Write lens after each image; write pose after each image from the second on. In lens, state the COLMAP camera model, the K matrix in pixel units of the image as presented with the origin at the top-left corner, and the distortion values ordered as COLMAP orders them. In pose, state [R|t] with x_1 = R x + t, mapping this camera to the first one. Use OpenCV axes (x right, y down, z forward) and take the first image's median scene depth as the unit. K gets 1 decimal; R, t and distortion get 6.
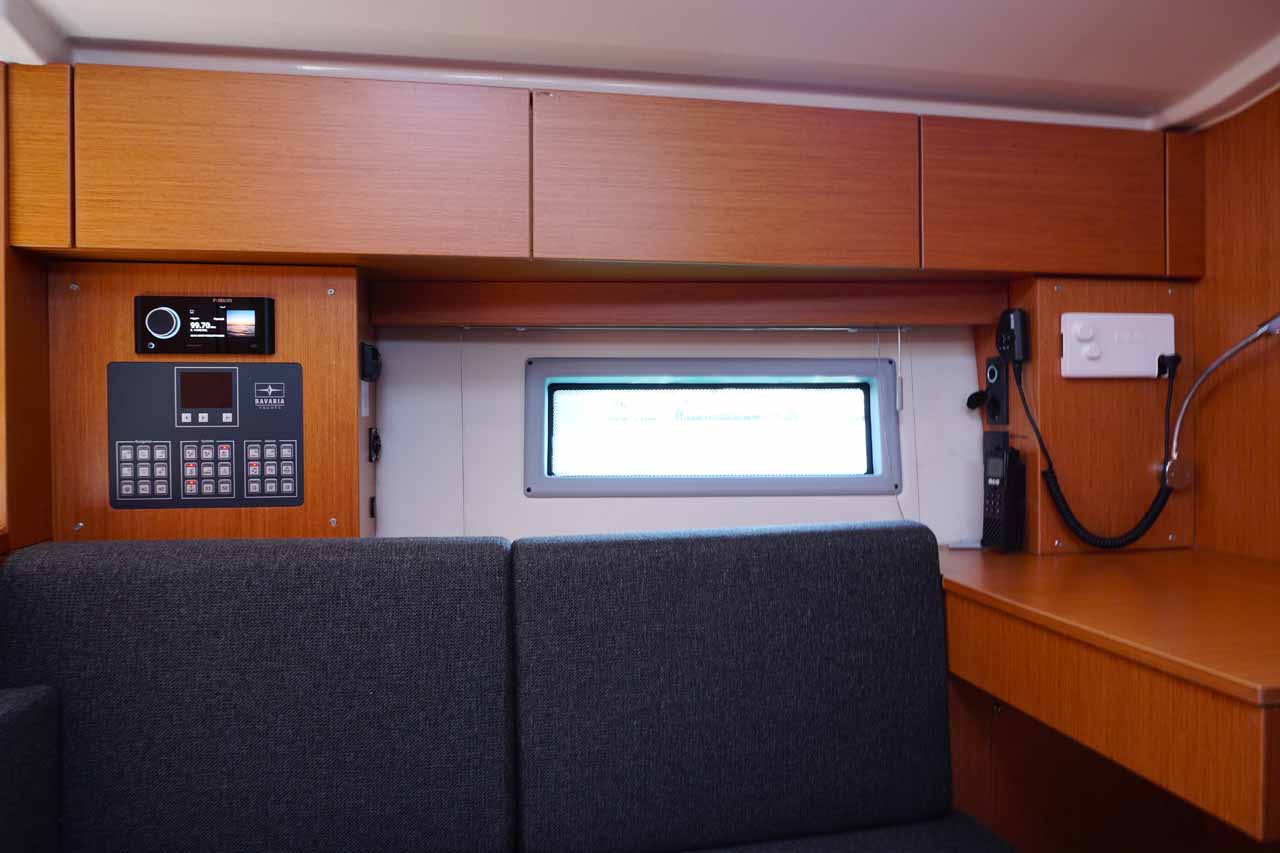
lens RADIAL K [[892.9, 0, 665.8], [0, 892.9, 420.1], [0, 0, 1]] dist [-0.039521, 0.048398]
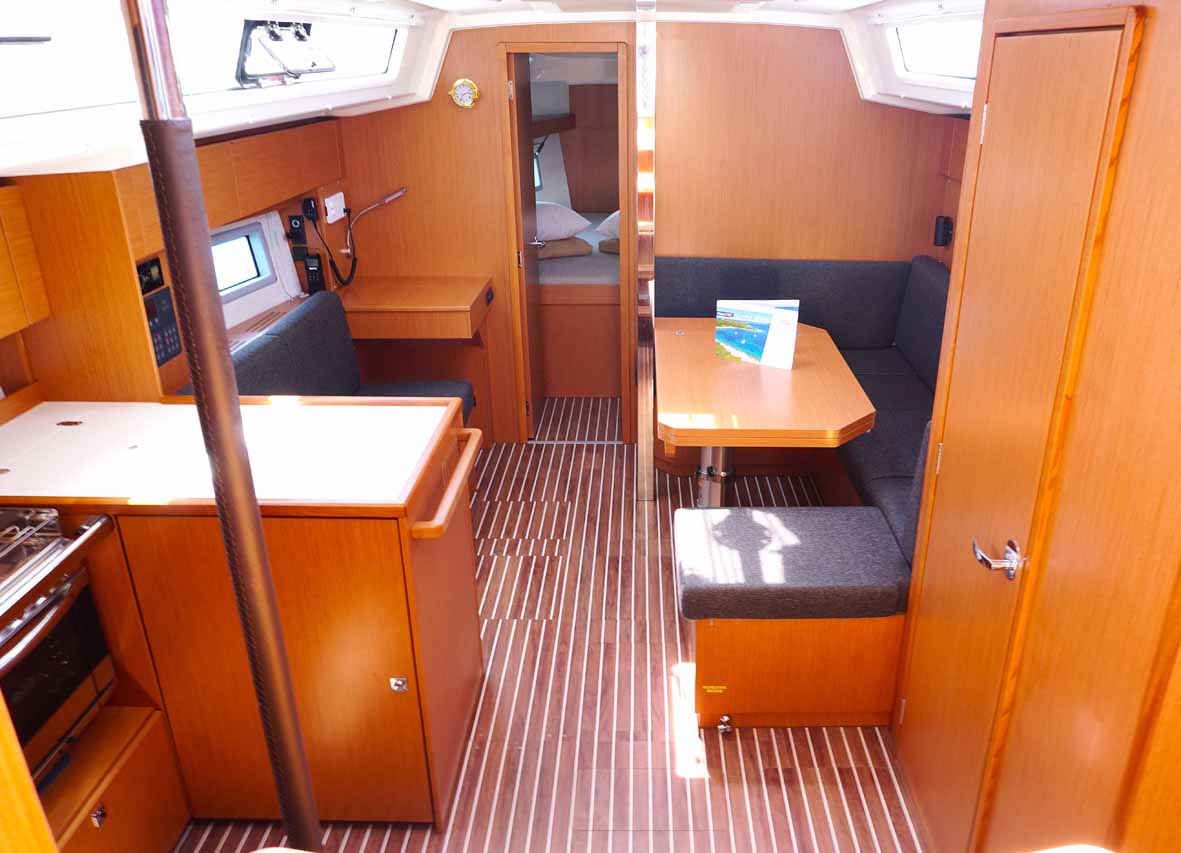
lens RADIAL K [[897.9, 0, 660.3], [0, 897.9, 430.2], [0, 0, 1]] dist [-0.134246, 0.106504]
pose [[0.174919, -0.373542, 0.910972, -1.930544], [-0.000426, 0.925207, 0.379461, -0.460590], [-0.984583, -0.066763, 0.161677, -0.406677]]
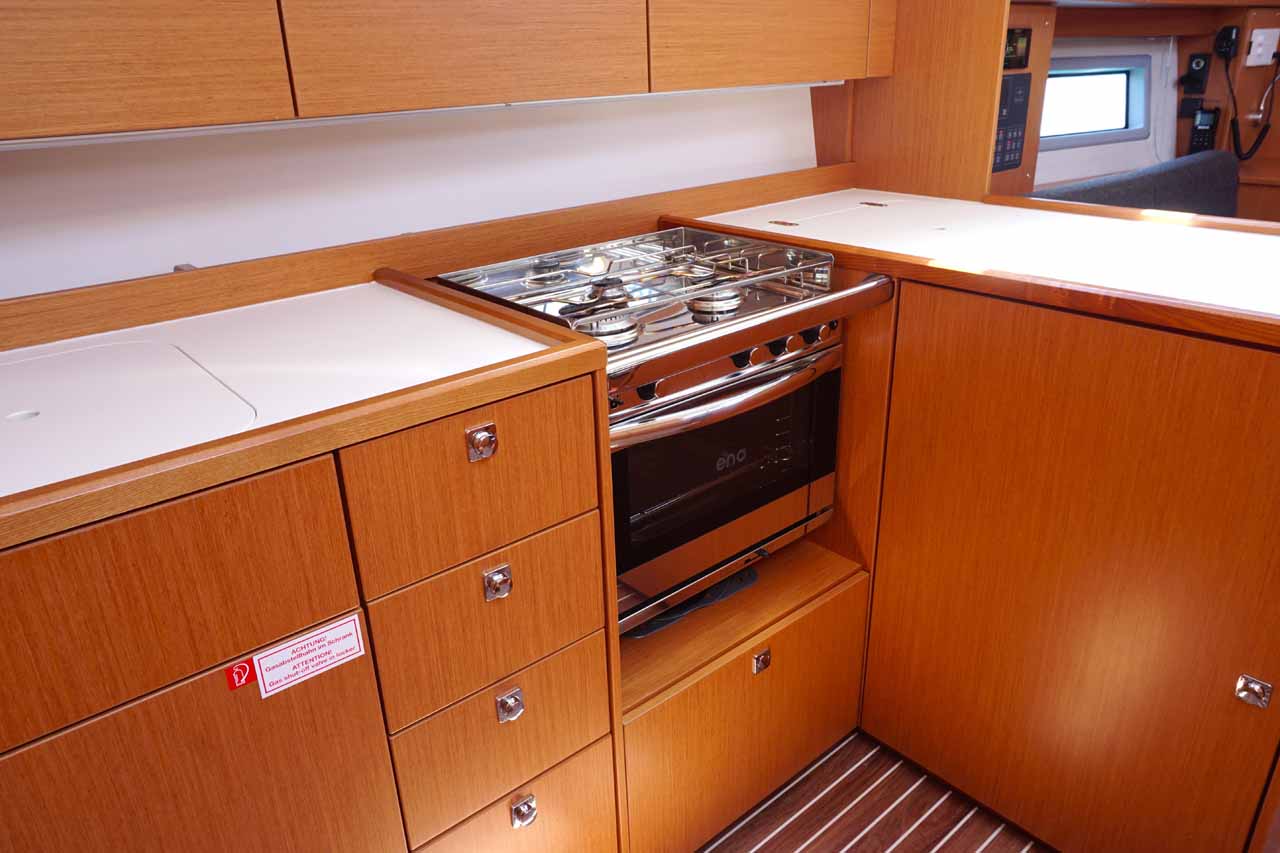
lens RADIAL K [[892.9, 0, 665.8], [0, 892.9, 420.1], [0, 0, 1]] dist [-0.039521, 0.048398]
pose [[0.853029, -0.214990, 0.475521, -1.645032], [0.025308, 0.927169, 0.373788, -0.087149], [-0.521249, -0.306817, 0.796343, -0.083444]]
